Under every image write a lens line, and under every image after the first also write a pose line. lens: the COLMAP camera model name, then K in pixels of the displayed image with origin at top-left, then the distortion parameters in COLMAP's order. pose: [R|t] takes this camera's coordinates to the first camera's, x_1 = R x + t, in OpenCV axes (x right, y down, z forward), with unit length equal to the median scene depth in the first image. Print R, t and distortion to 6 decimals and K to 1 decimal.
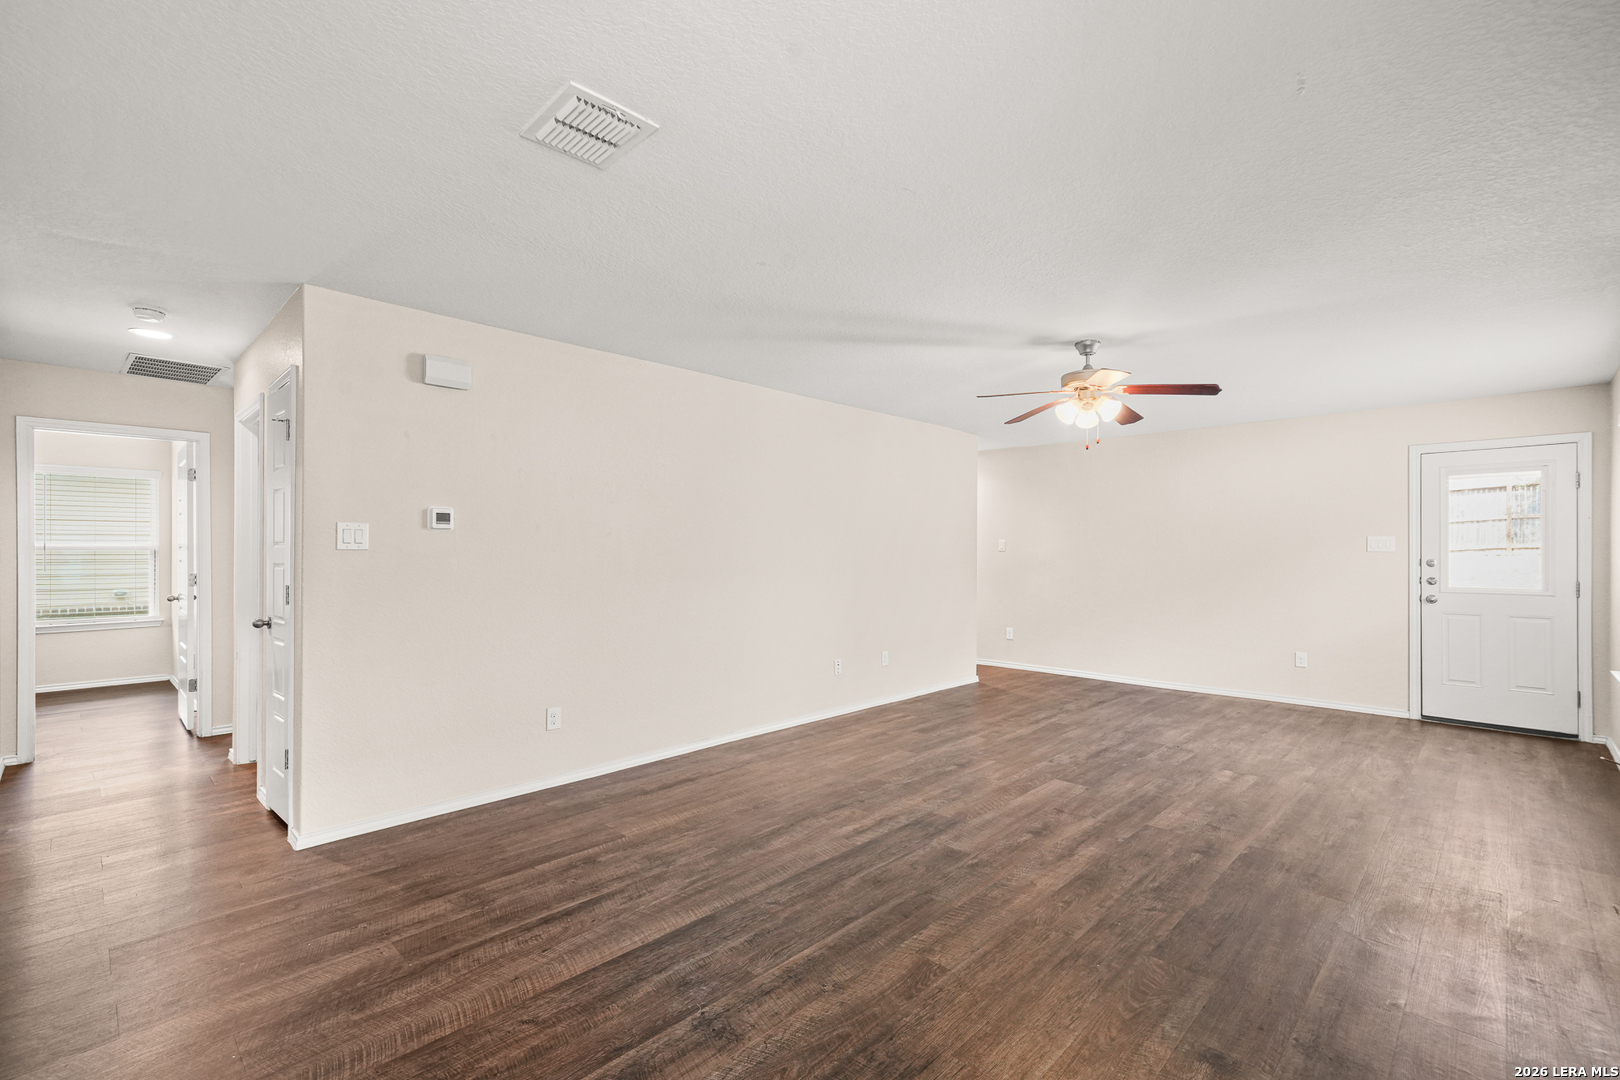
lens RADIAL K [[716.2, 0, 809.2], [0, 716.2, 546.5], [0, 0, 1]] dist [0.005631, 0.001056]
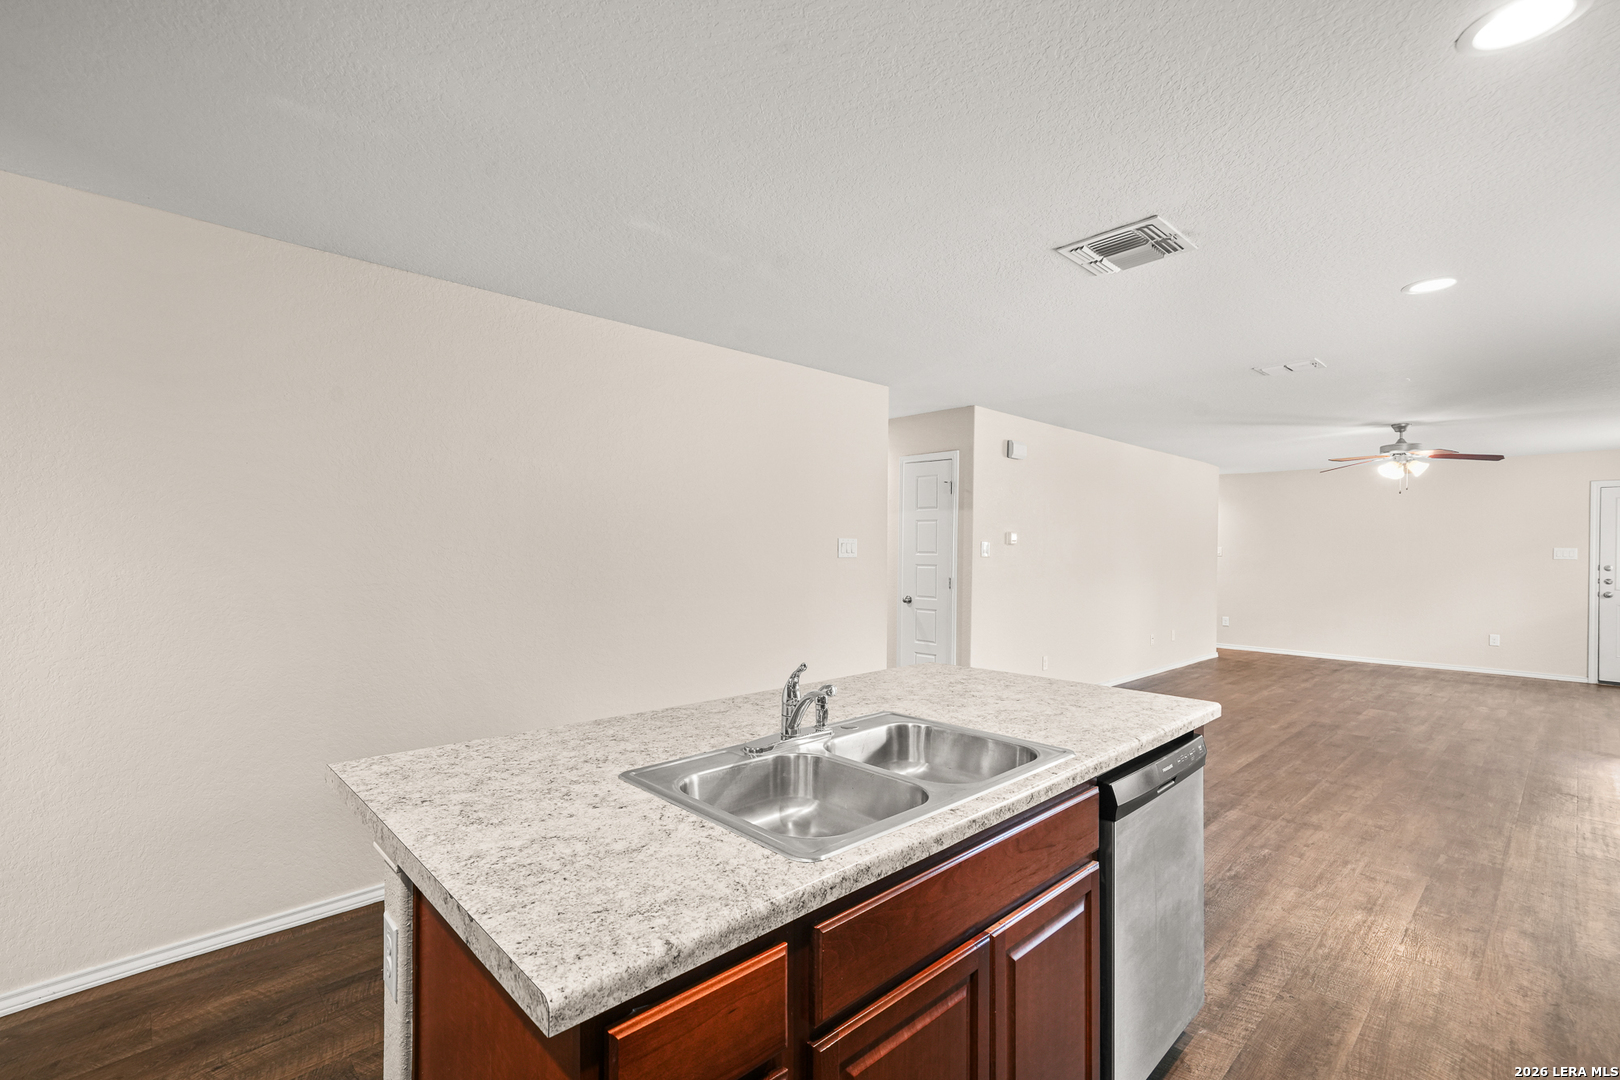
lens RADIAL K [[706.2, 0, 807.3], [0, 706.2, 554.3], [0, 0, 1]] dist [0.005241, 0.001666]
pose [[0.998674, 0.004200, -0.051301, -0.612947], [-0.003853, 0.999969, 0.006876, -0.007495], [0.051328, -0.006669, 0.998660, -0.448799]]
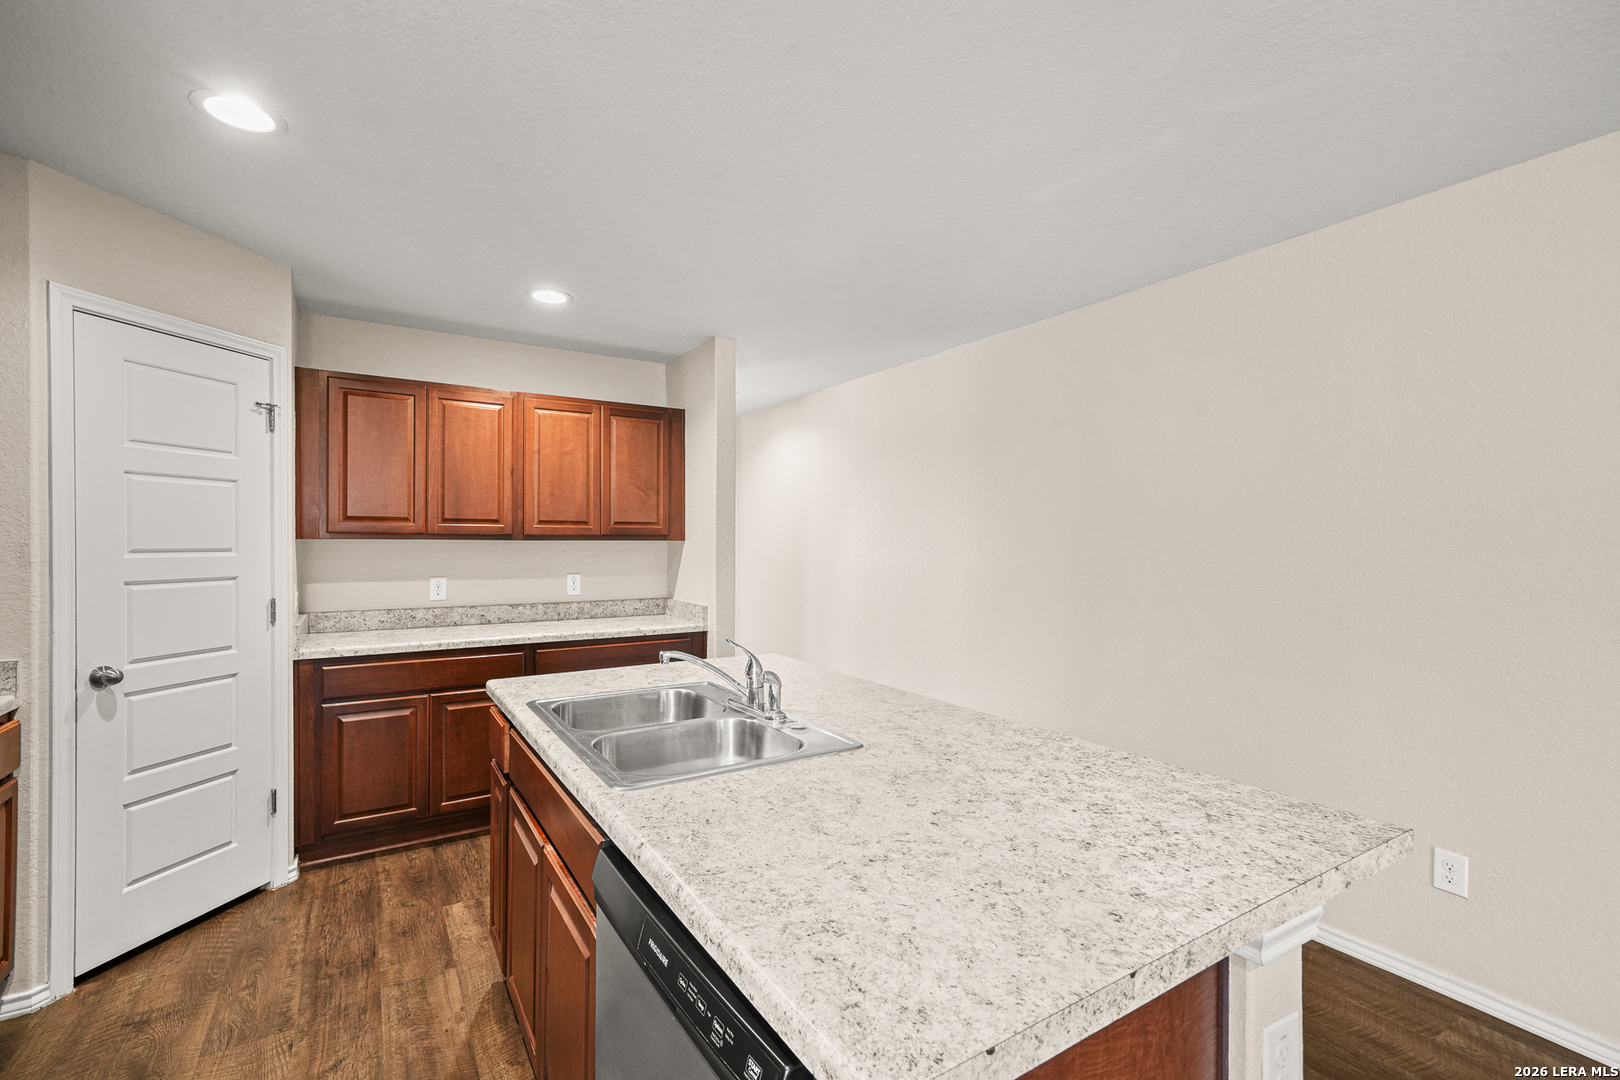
lens RADIAL K [[709.6, 0, 807.6], [0, 709.6, 547.5], [0, 0, 1]] dist [0.003505, 0.000586]
pose [[-0.241954, -0.000223, -0.970288, -0.369711], [0.000196, 1.000000, -0.000278, -0.005209], [0.970288, -0.000257, -0.241954, -0.041319]]
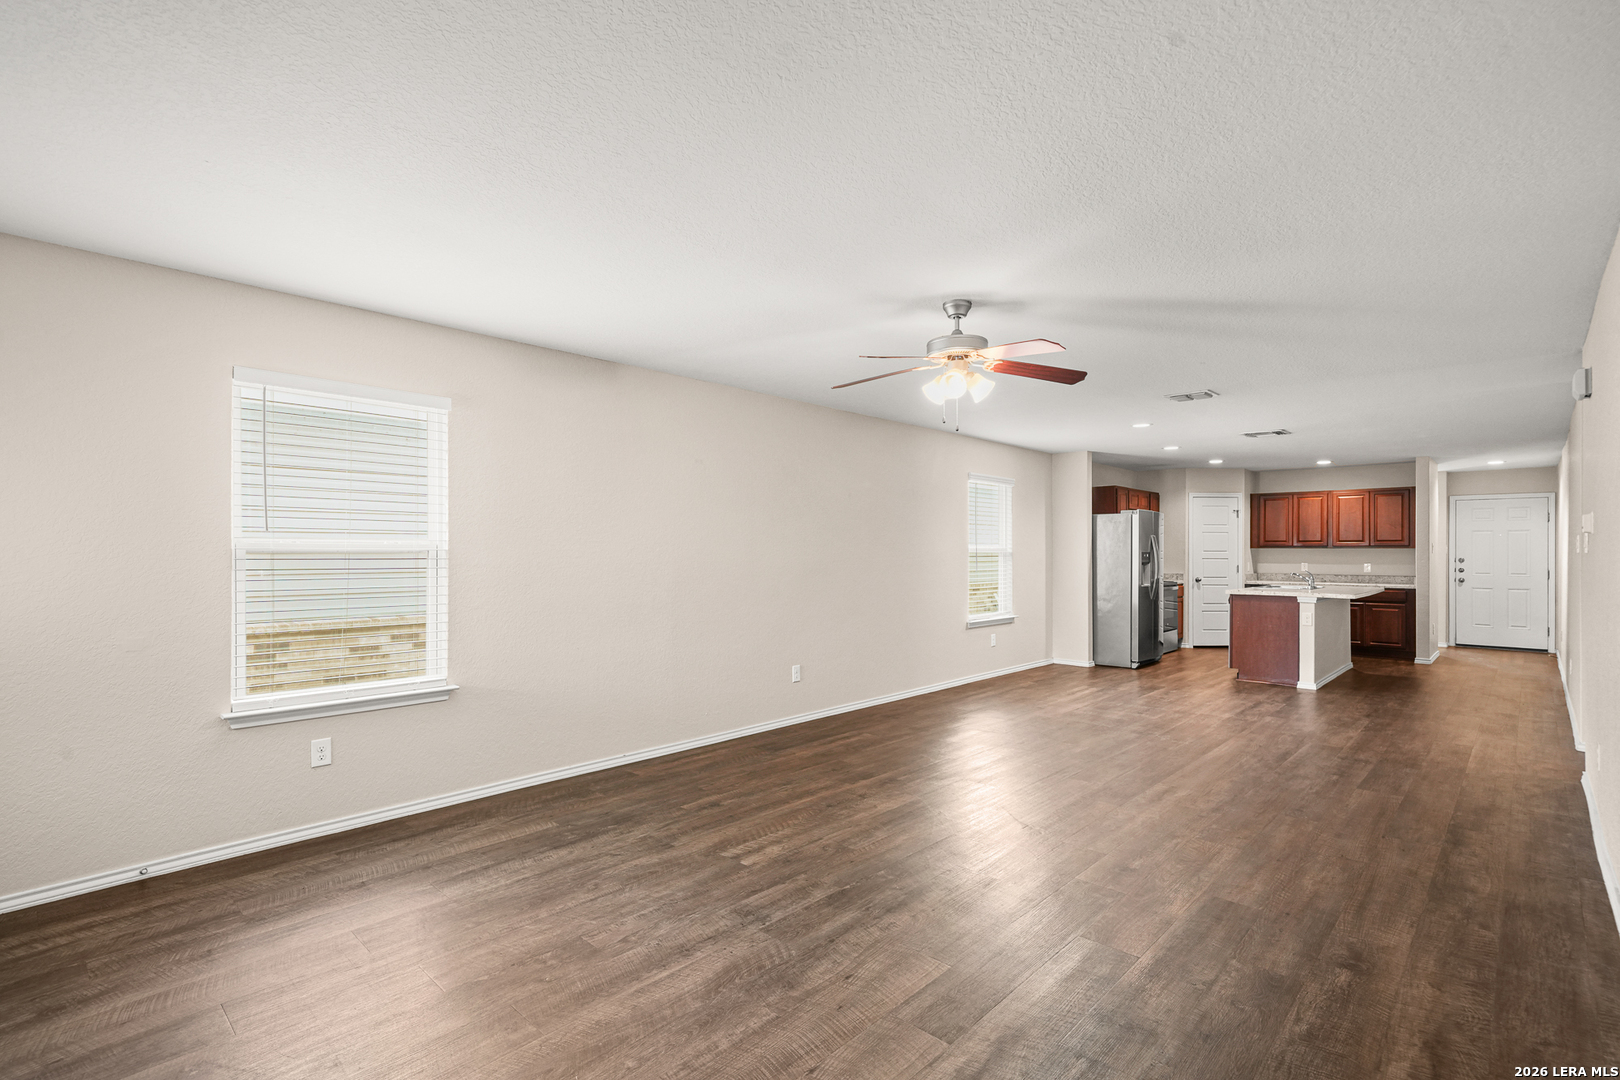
lens RADIAL K [[757.4, 0, 806.8], [0, 757.4, 548.9], [0, 0, 1]] dist [0.013506, 0.001155]
pose [[-0.999869, -0.002688, -0.015982, 0.522665], [-0.002568, 0.999969, -0.007480, 0.009062], [0.016001, -0.007438, -0.999844, 1.710056]]
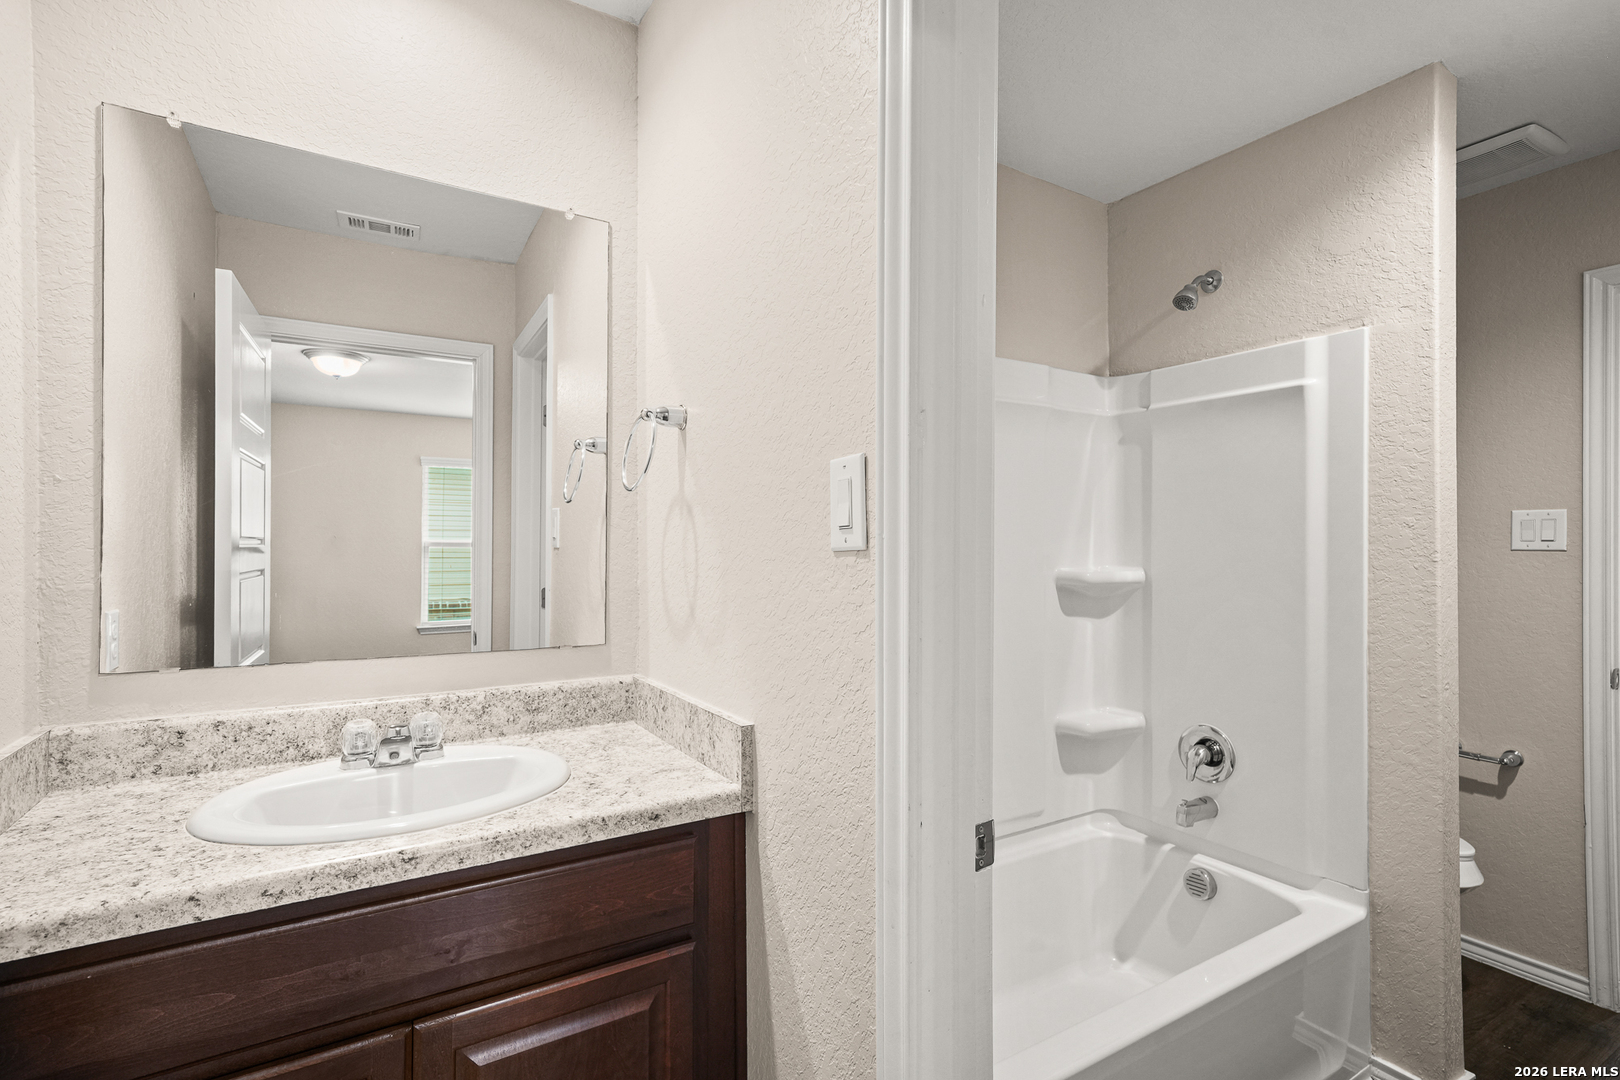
lens RADIAL K [[757.4, 0, 817.4], [0, 757.4, 546.3], [0, 0, 1]] dist [0.013506, 0.001155]
pose [[-0.970367, 0.002777, 0.241618, -1.196887], [-0.000236, 0.999923, -0.012440, 0.015071], [-0.241634, -0.012129, -0.970292, 0.265540]]
